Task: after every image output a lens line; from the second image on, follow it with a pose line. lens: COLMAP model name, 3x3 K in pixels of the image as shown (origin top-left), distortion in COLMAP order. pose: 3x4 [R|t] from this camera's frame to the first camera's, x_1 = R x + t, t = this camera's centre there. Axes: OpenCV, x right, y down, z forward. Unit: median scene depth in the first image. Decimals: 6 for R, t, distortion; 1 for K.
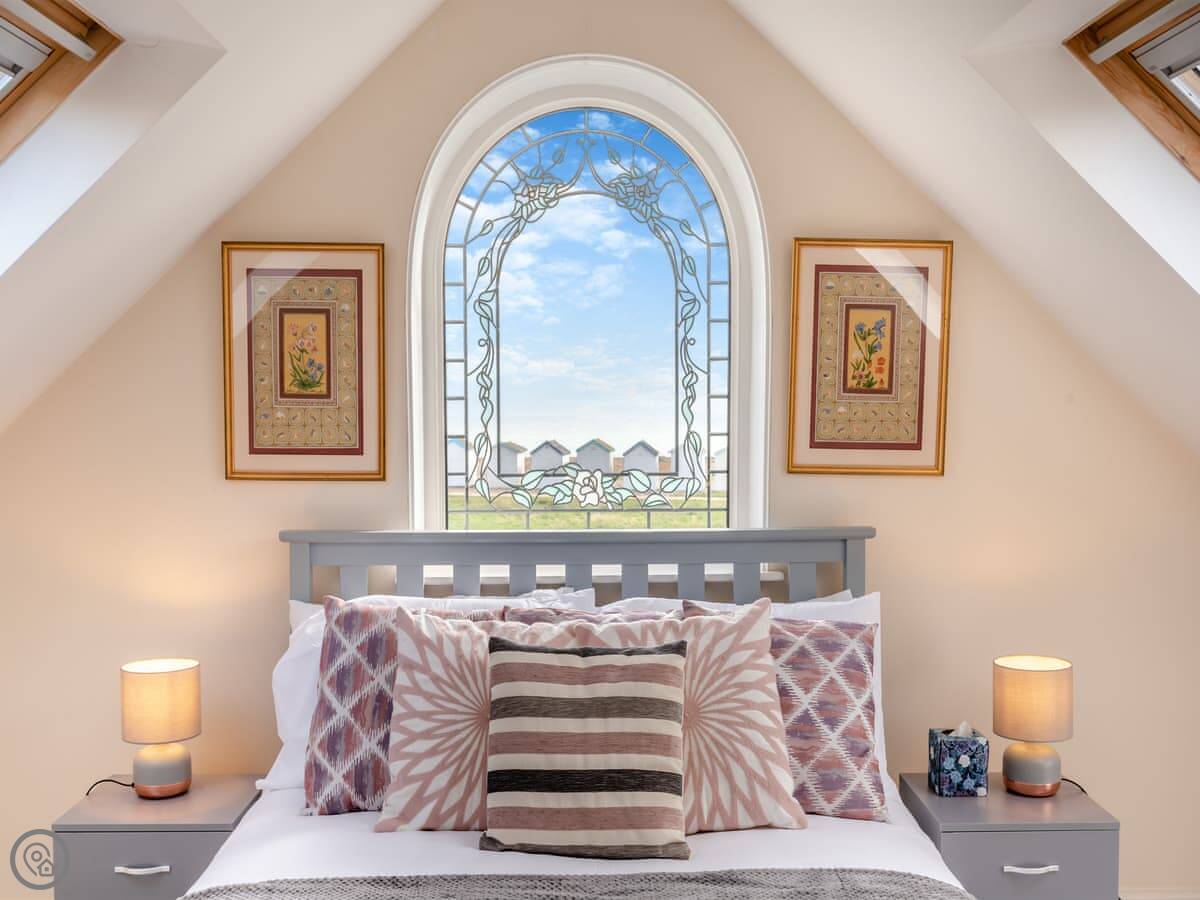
lens RADIAL K [[1266.9, 0, 600.3], [0, 1266.9, 390.6], [0, 0, 1]] dist [-0.005579, -0.009576]
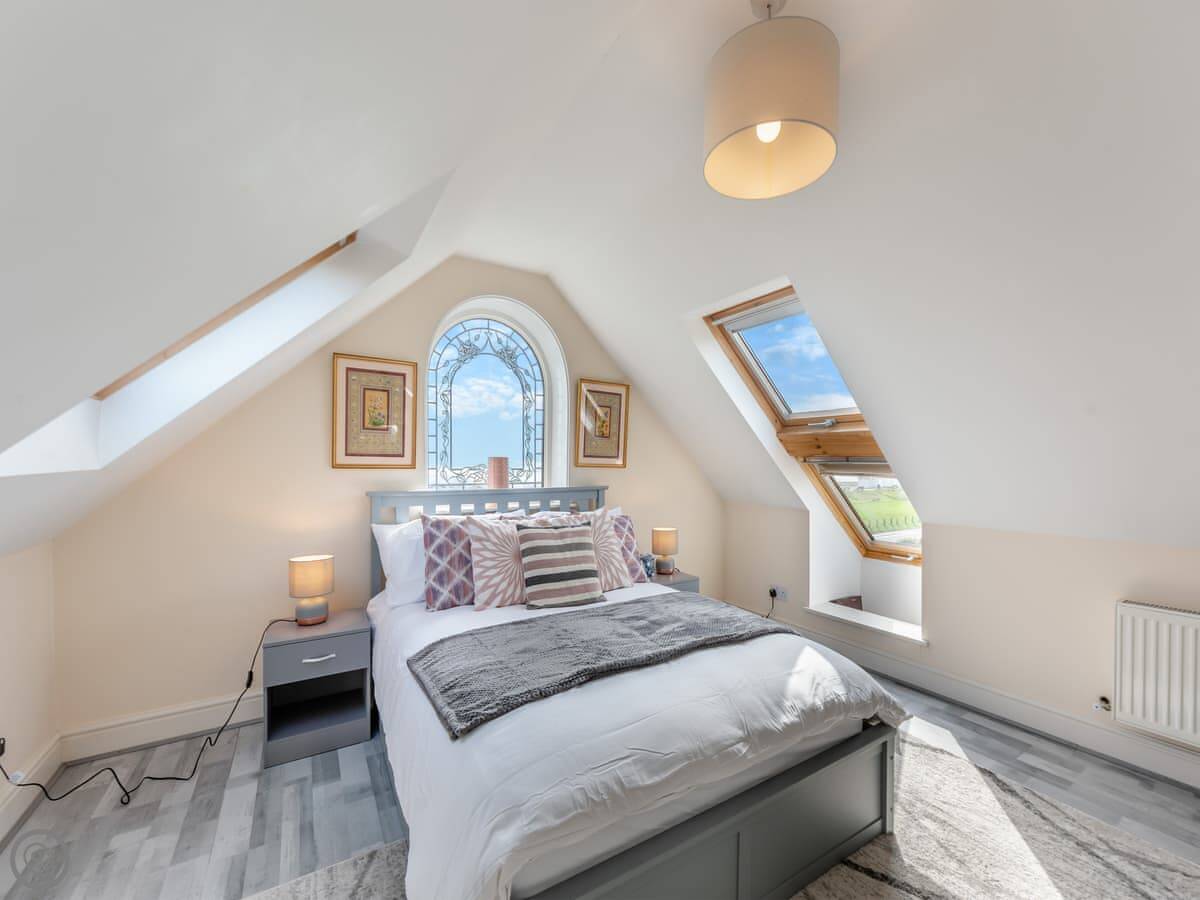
lens RADIAL K [[482.2, 0, 603.5], [0, 482.2, 454.7], [0, 0, 1]] dist [0.009979, -0.000082]
pose [[0.857038, 0.019661, 0.514878, -0.399507], [-0.008165, 0.999664, -0.024582, 0.079564], [-0.515189, 0.016864, 0.856911, 0.121685]]
